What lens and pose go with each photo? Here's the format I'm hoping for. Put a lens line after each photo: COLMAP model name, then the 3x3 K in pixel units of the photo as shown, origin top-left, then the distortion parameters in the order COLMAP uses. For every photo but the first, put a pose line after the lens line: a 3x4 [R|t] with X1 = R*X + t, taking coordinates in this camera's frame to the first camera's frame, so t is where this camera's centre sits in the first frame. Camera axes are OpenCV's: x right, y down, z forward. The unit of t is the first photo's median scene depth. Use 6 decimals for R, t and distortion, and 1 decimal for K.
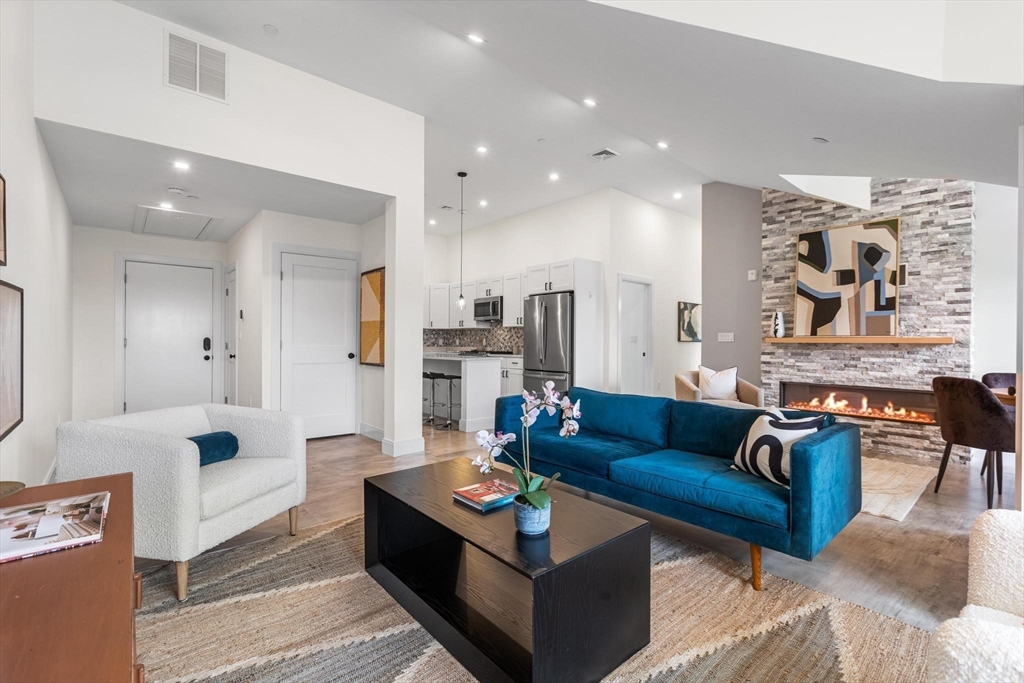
lens RADIAL K [[458.7, 0, 509.0], [0, 458.7, 341.9], [0, 0, 1]] dist [0.002069, 0.000471]
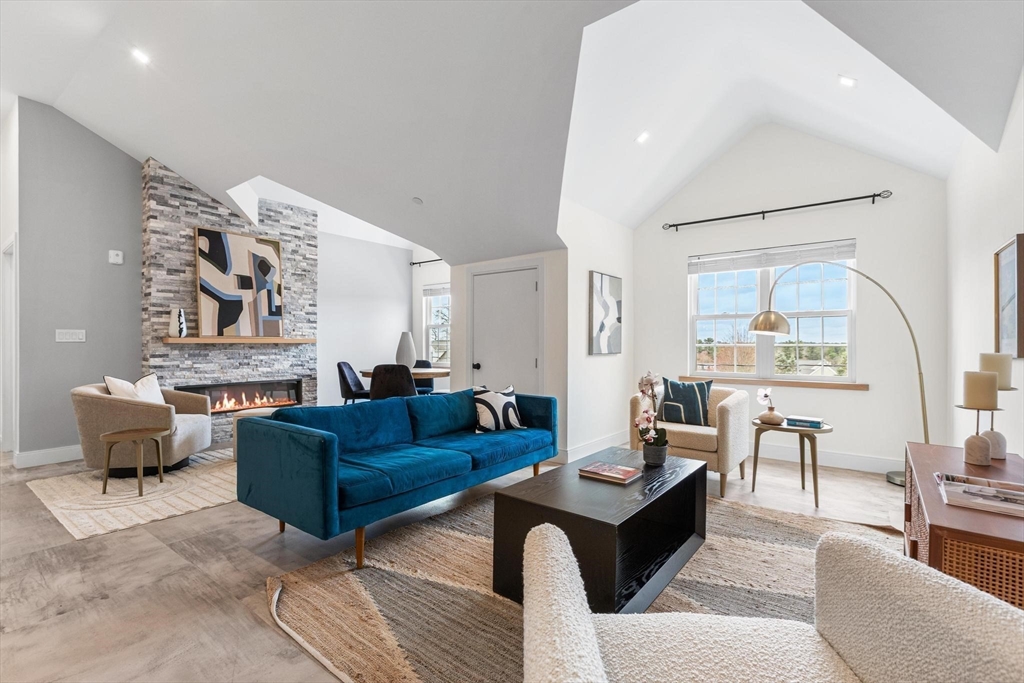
lens RADIAL K [[458.7, 0, 512.2], [0, 458.7, 344.0], [0, 0, 1]] dist [0.002069, 0.000471]
pose [[-0.204614, -0.004280, 0.978833, -0.429199], [0.001194, 0.999989, 0.004623, 0.000231], [-0.978842, 0.002115, -0.204607, 0.566707]]
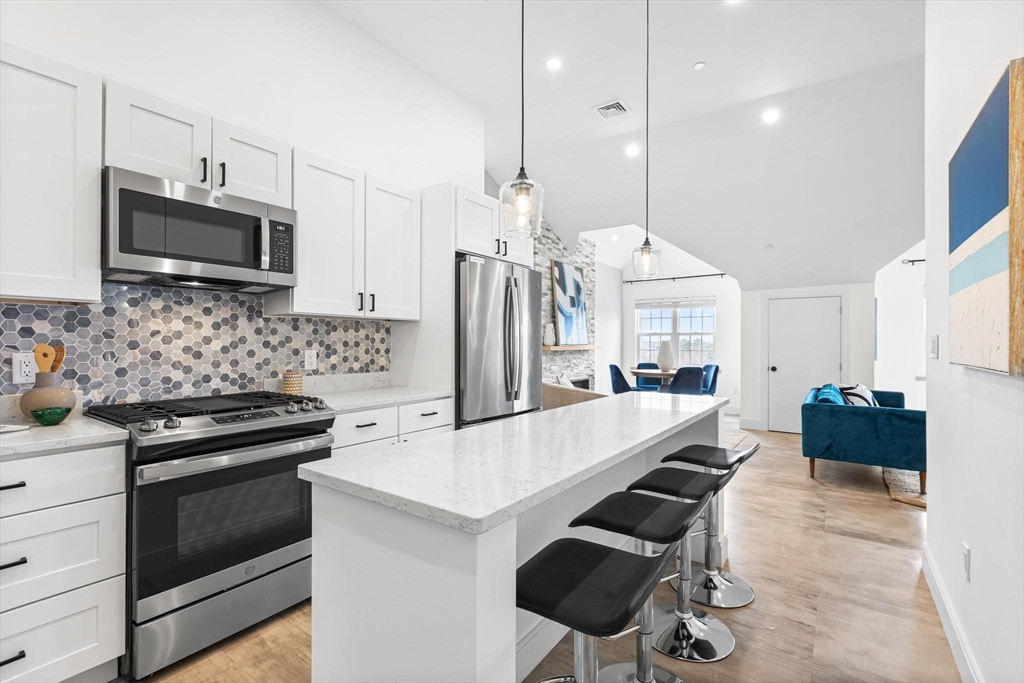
lens RADIAL K [[458.7, 0, 516.4], [0, 458.7, 339.7], [0, 0, 1]] dist [0.002069, 0.000471]
pose [[-0.237365, 0.002497, 0.971417, -0.521459], [-0.003634, 0.999987, -0.003458, -0.021420], [-0.971414, -0.004351, -0.237353, 1.394524]]
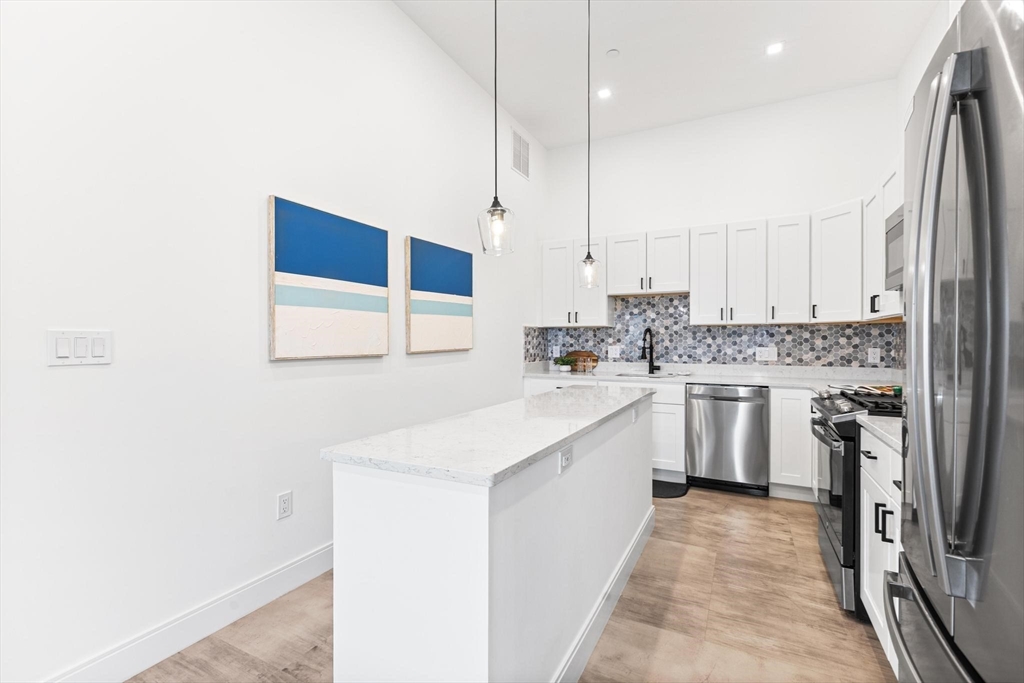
lens RADIAL K [[458.7, 0, 509.1], [0, 458.7, 341.9], [0, 0, 1]] dist [0.002069, 0.000471]
pose [[0.363423, -0.002620, -0.931621, 0.184066], [0.002149, 0.999996, -0.001974, -0.020459], [0.931622, -0.001285, 0.363427, 1.058390]]
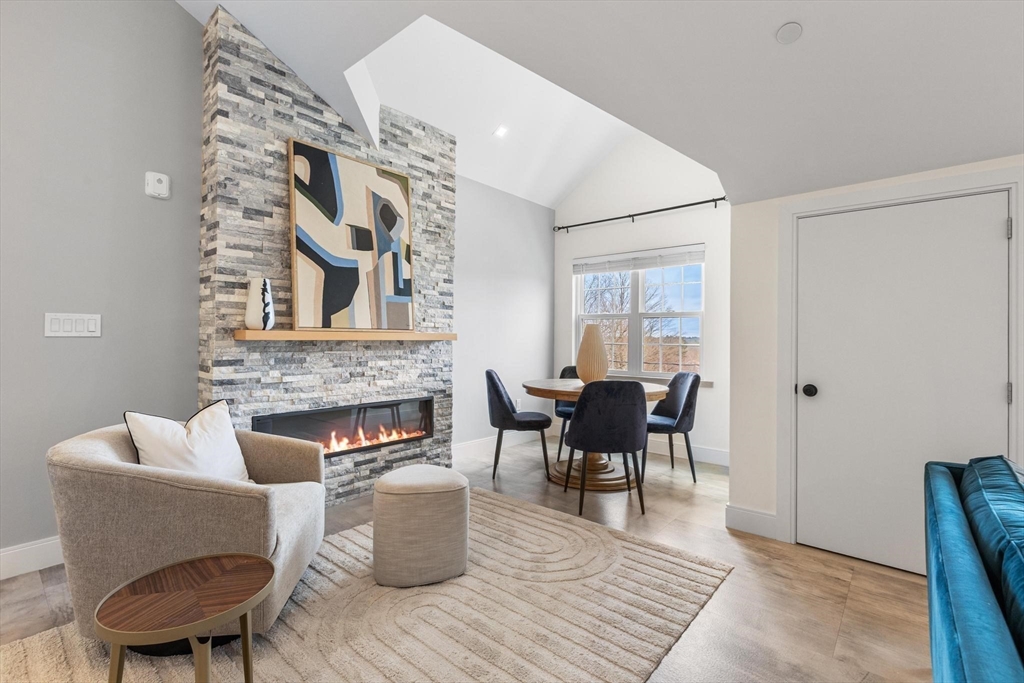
lens RADIAL K [[458.7, 0, 508.1], [0, 458.7, 333.4], [0, 0, 1]] dist [0.002069, 0.000471]
pose [[-0.137141, 0.003263, 0.990546, 0.058676], [-0.009038, 0.999949, -0.004545, -0.005665], [-0.990510, -0.009576, -0.137105, 0.827993]]
